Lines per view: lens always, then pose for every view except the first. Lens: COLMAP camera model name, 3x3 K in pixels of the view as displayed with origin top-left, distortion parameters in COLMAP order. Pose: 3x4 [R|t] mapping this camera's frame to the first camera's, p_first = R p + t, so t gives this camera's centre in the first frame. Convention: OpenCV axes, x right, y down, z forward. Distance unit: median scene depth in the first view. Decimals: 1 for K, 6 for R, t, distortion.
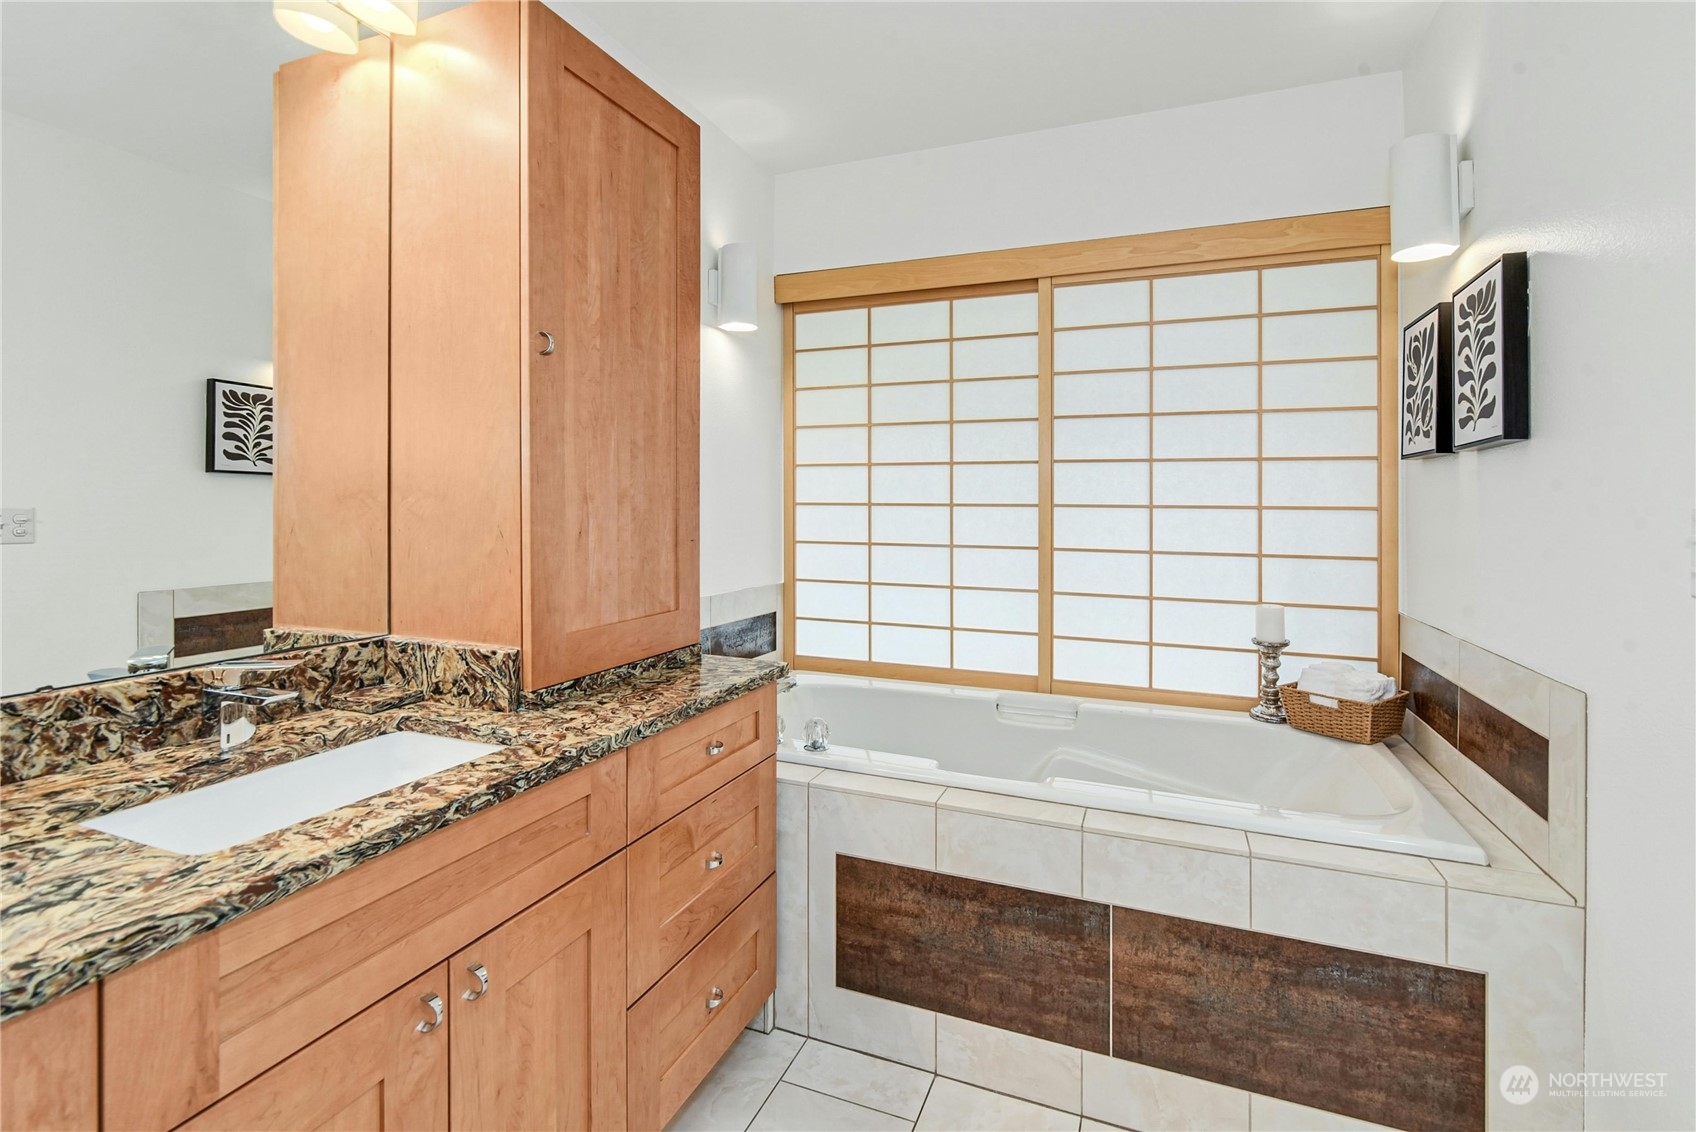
lens RADIAL K [[768.9, 0, 827.3], [0, 768.9, 498.5], [0, 0, 1]] dist [-0.006081, -0.000199]
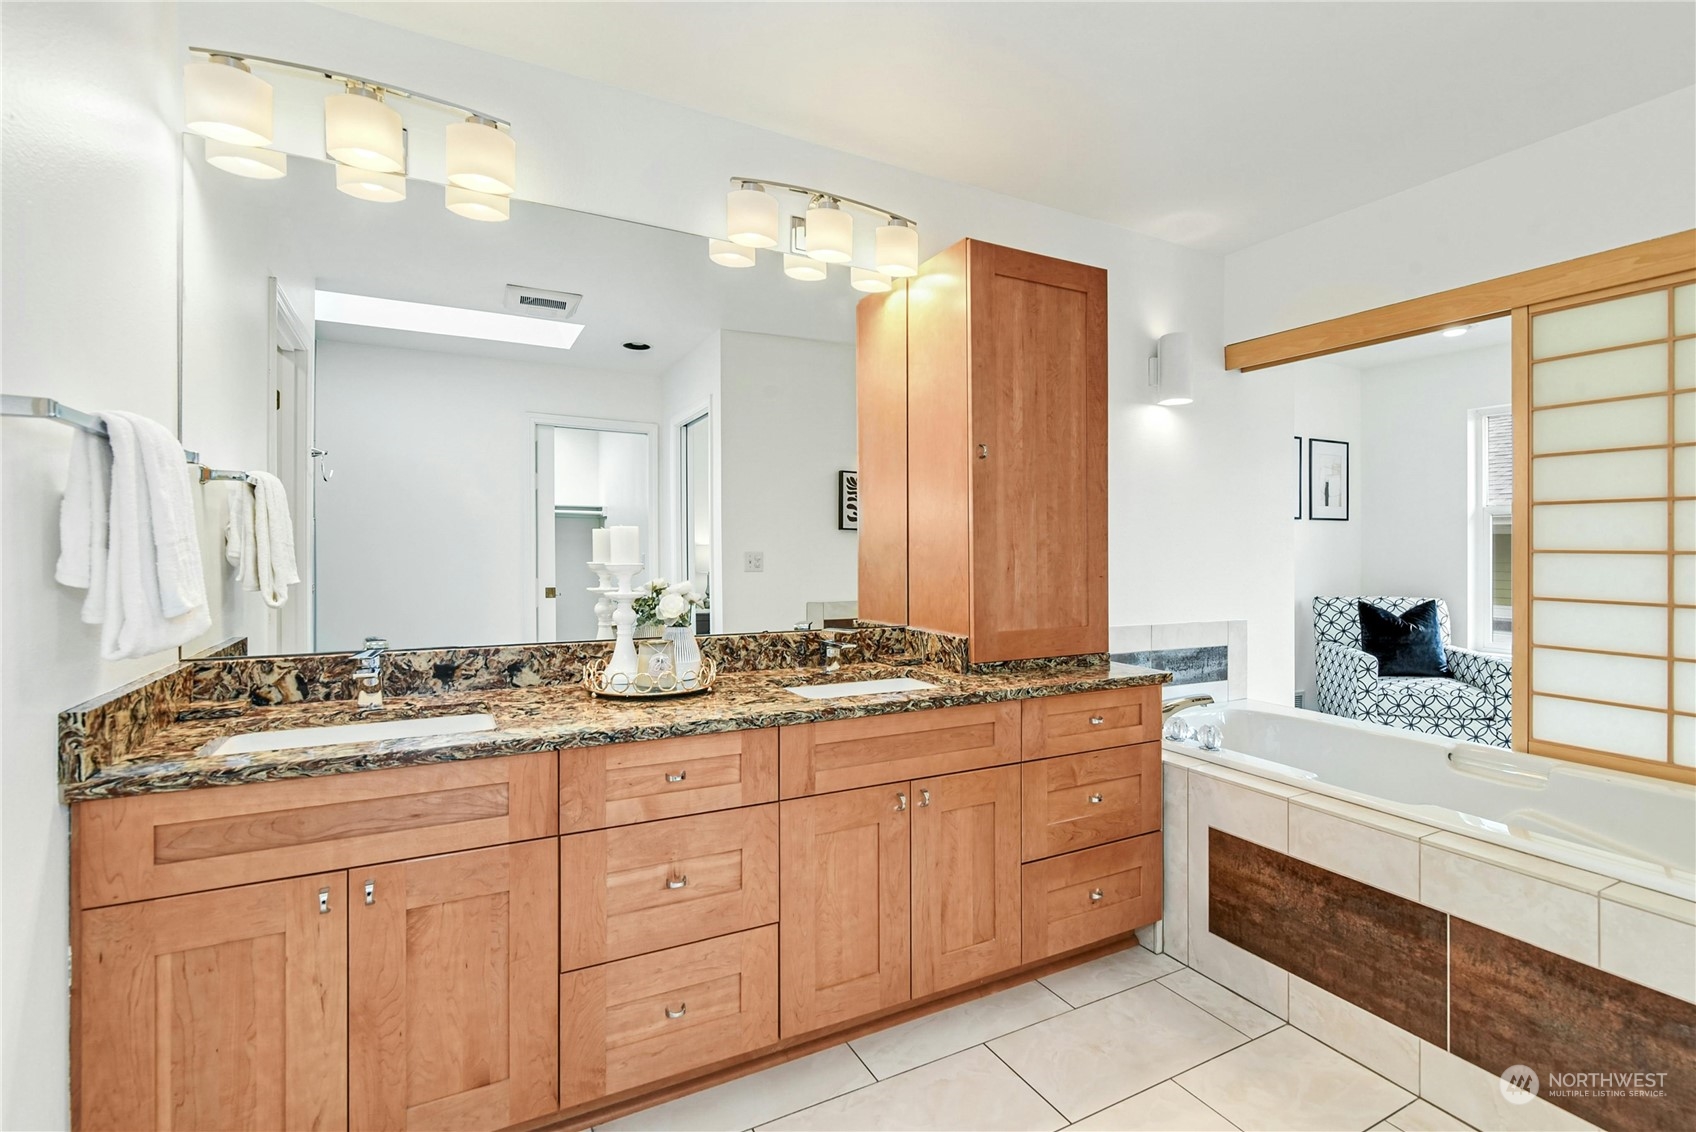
lens RADIAL K [[768.9, 0, 848.7], [0, 768.9, 550.2], [0, 0, 1]] dist [-0.006081, -0.000199]
pose [[0.768860, 0.000521, -0.639417, 0.427234], [0.004726, 0.999968, 0.006497, -0.003992], [0.639400, -0.008017, 0.768833, -0.407113]]
